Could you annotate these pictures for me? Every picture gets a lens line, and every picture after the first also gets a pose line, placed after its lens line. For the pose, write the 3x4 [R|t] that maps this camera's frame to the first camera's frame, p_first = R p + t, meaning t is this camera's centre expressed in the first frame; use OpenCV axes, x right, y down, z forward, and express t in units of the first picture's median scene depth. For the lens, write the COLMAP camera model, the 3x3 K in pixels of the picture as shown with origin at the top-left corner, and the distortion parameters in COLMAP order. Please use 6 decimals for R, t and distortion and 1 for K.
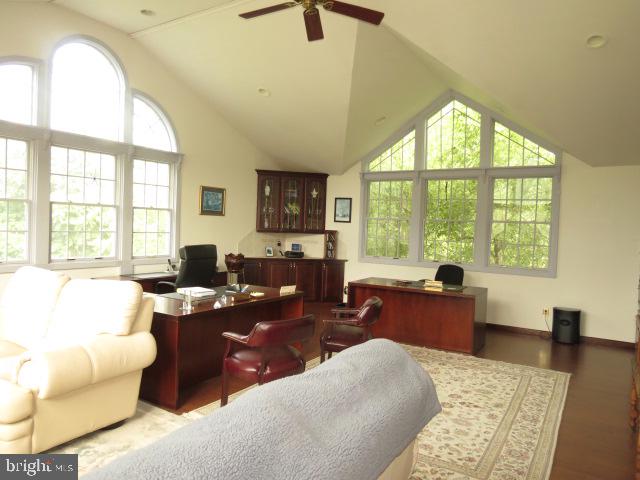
lens RADIAL K [[455.4, 0, 320.0], [0, 455.4, 240.0], [0, 0, 1]] dist [-0.004880, -0.002928]
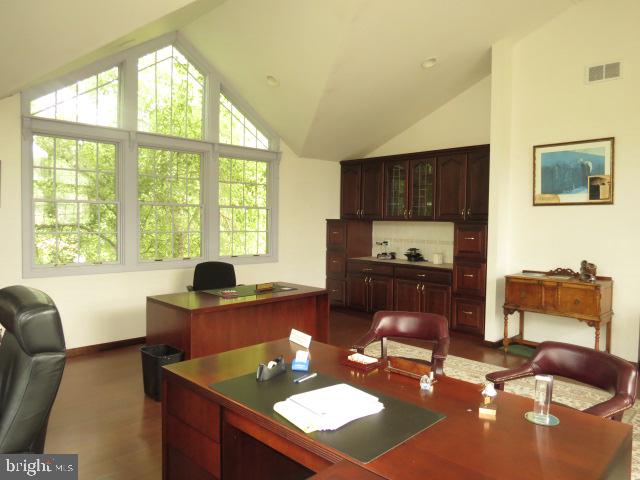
lens RADIAL K [[455.4, 0, 320.0], [0, 455.4, 240.0], [0, 0, 1]] dist [-0.004880, -0.002928]
pose [[0.229506, -0.071913, 0.970647, -0.423131], [0.026030, 0.997364, 0.067738, -0.029823], [-0.972959, 0.009719, 0.230773, 0.611500]]
